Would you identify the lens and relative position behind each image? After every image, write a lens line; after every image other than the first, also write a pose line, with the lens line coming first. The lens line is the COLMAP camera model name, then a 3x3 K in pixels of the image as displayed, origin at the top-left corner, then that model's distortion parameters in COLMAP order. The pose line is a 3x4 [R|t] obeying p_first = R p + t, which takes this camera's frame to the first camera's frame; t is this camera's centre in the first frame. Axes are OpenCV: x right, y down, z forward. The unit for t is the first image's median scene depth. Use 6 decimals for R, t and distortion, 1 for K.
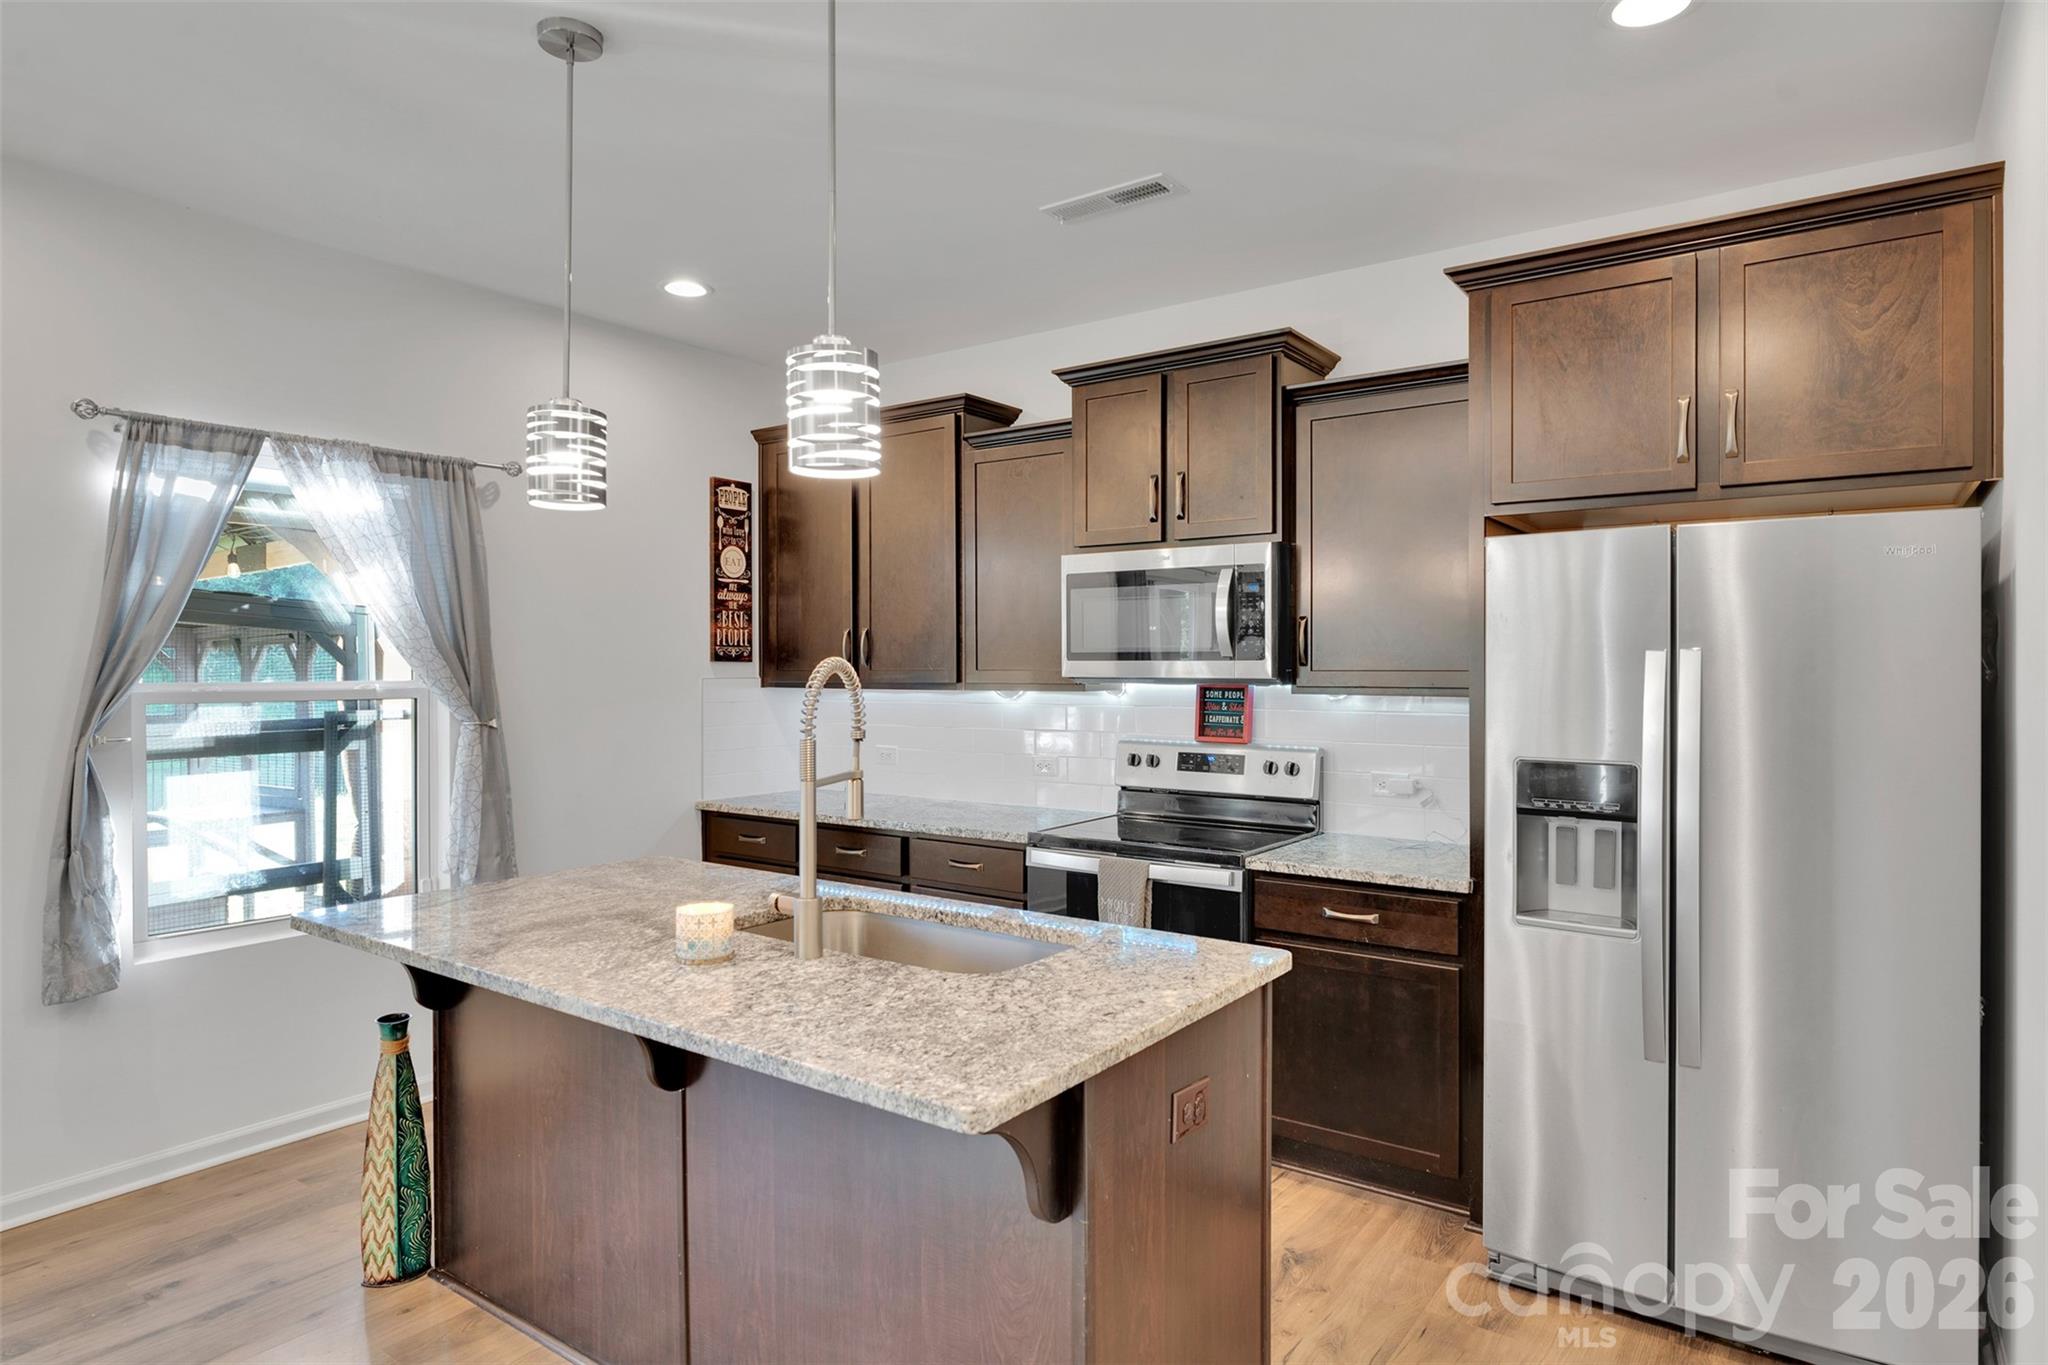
lens RADIAL K [[1160.2, 0, 1007.9], [0, 1160.2, 667.9], [0, 0, 1]] dist [-0.005123, 0.000138]
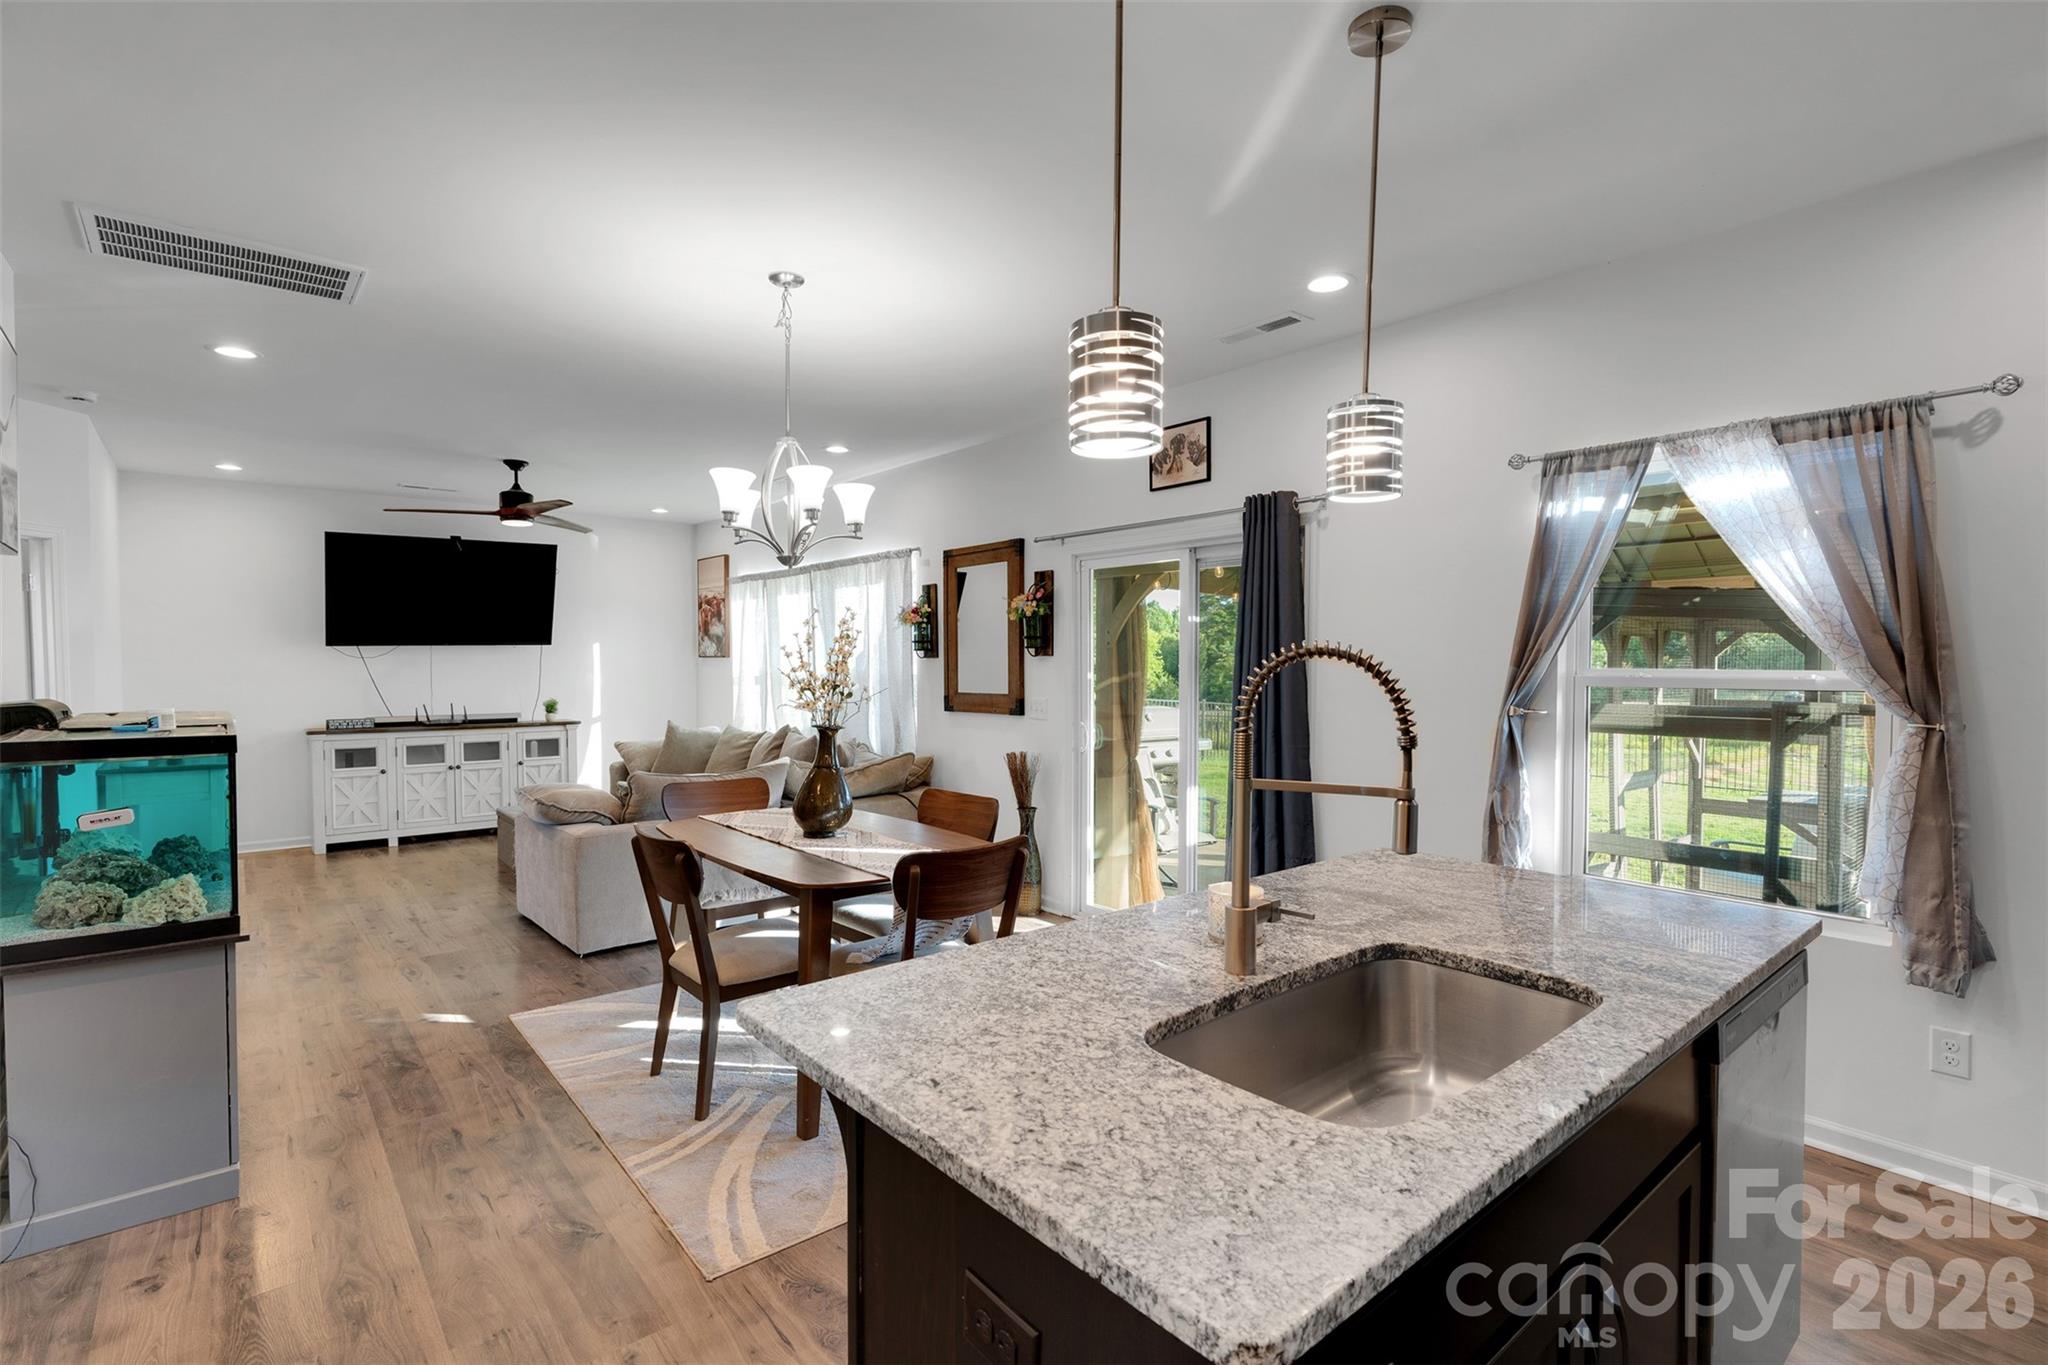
lens RADIAL K [[964.9, 0, 1031.8], [0, 964.9, 681.5], [0, 0, 1]] dist [0.001876, -0.000118]
pose [[-0.226832, 0.021835, -0.973689, 0.350740], [-0.003300, 0.999726, 0.023187, 0.004195], [0.973928, 0.008473, -0.226698, 0.599416]]
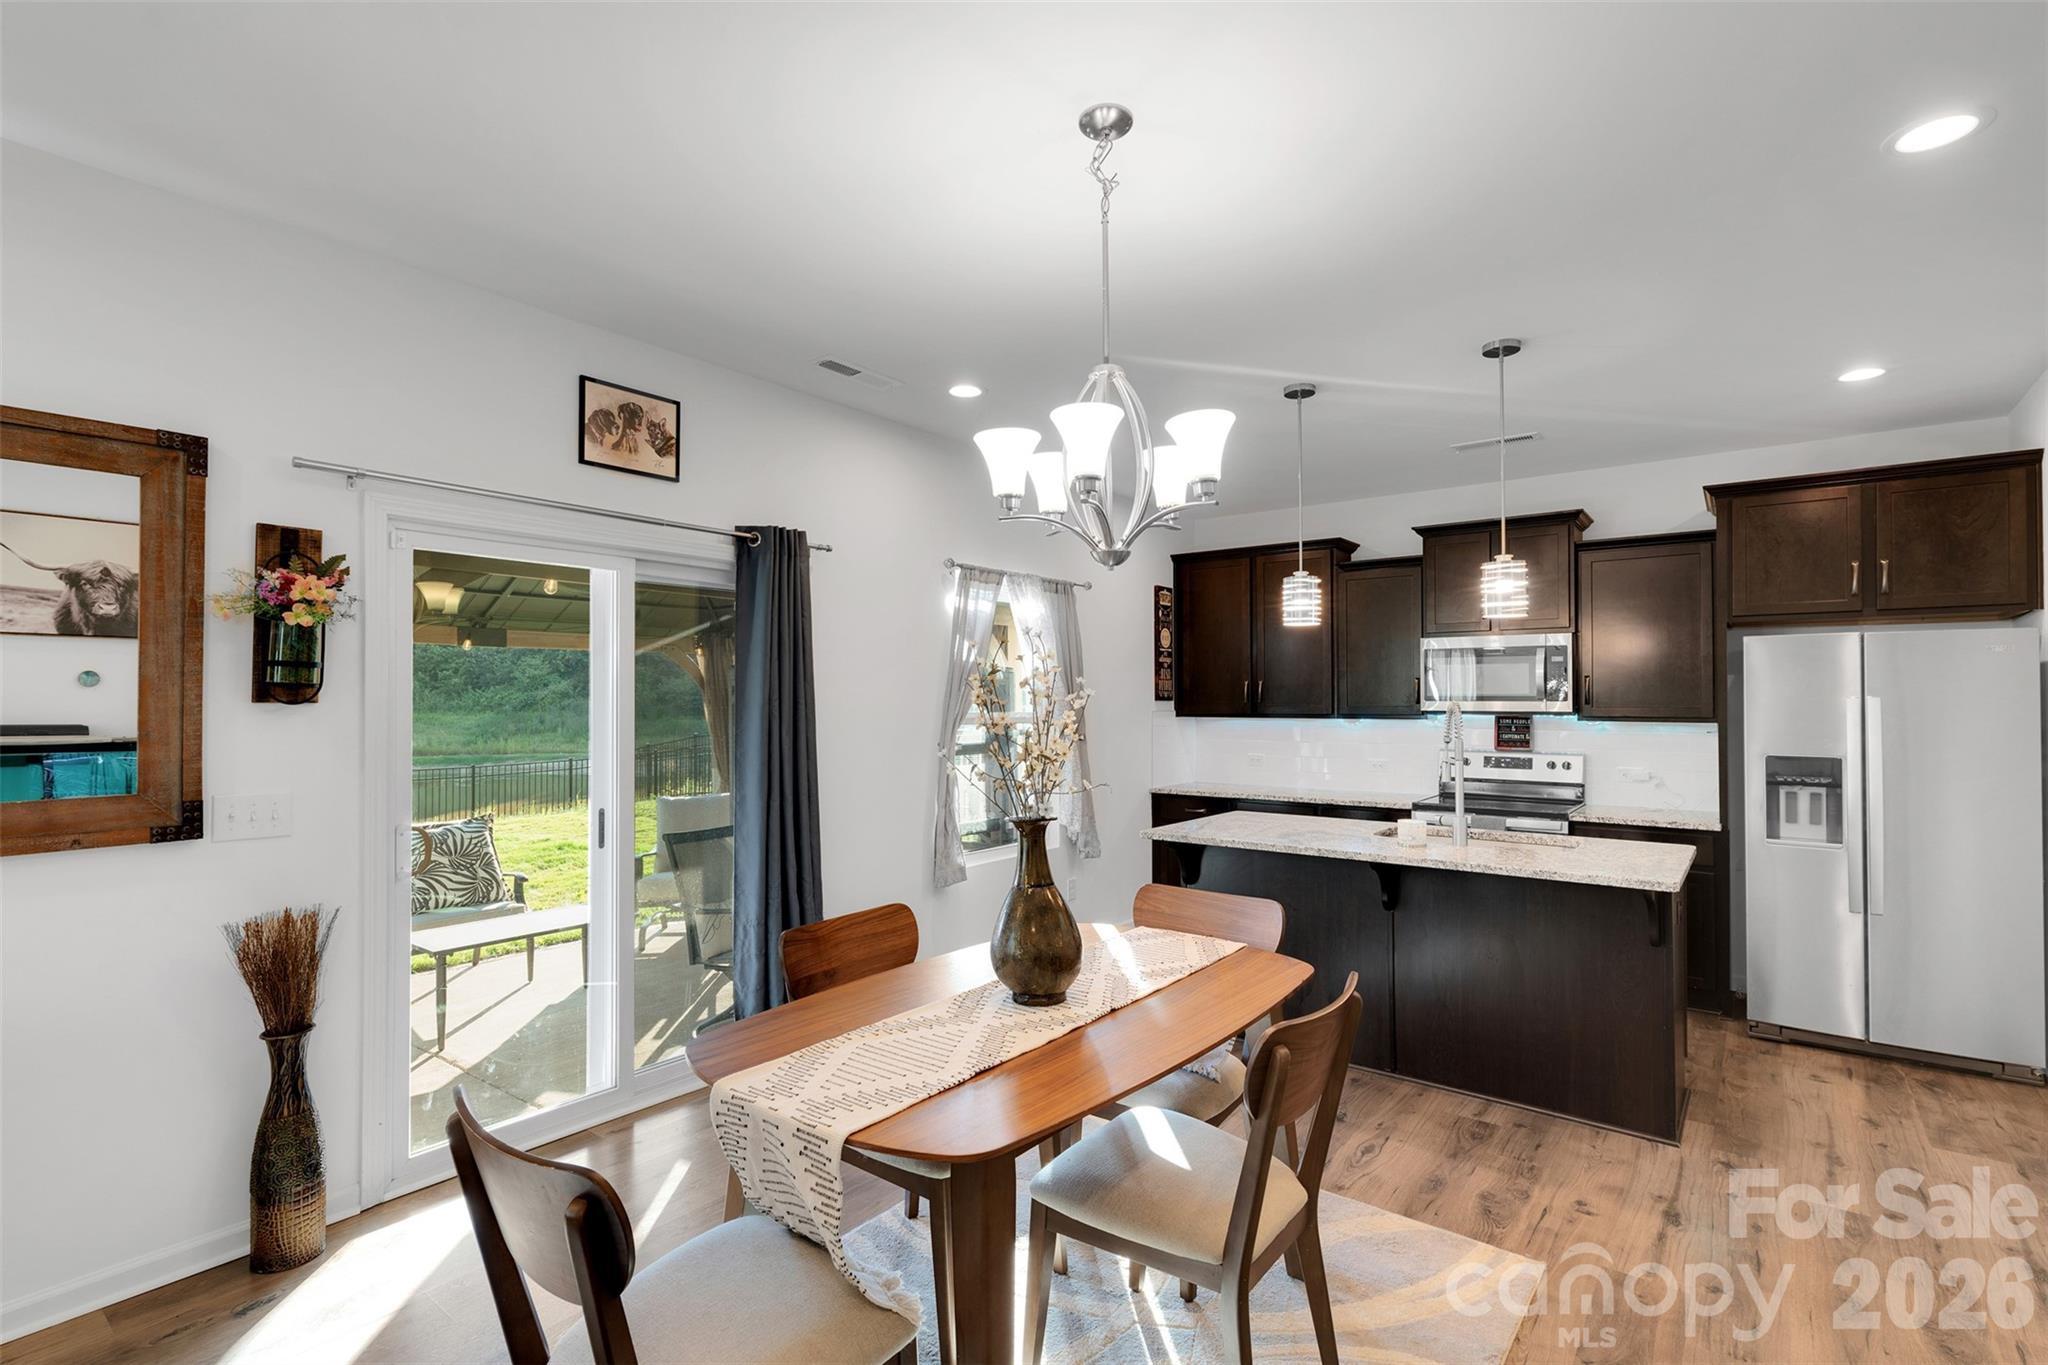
lens RADIAL K [[956.7, 0, 1014.8], [0, 956.7, 686.7], [0, 0, 1]] dist [0.001127, -0.000036]
pose [[0.999662, 0.002647, -0.025856, -0.551713], [-0.003105, 0.999839, -0.017696, -0.000367], [0.025805, 0.017771, 0.999509, -0.434858]]
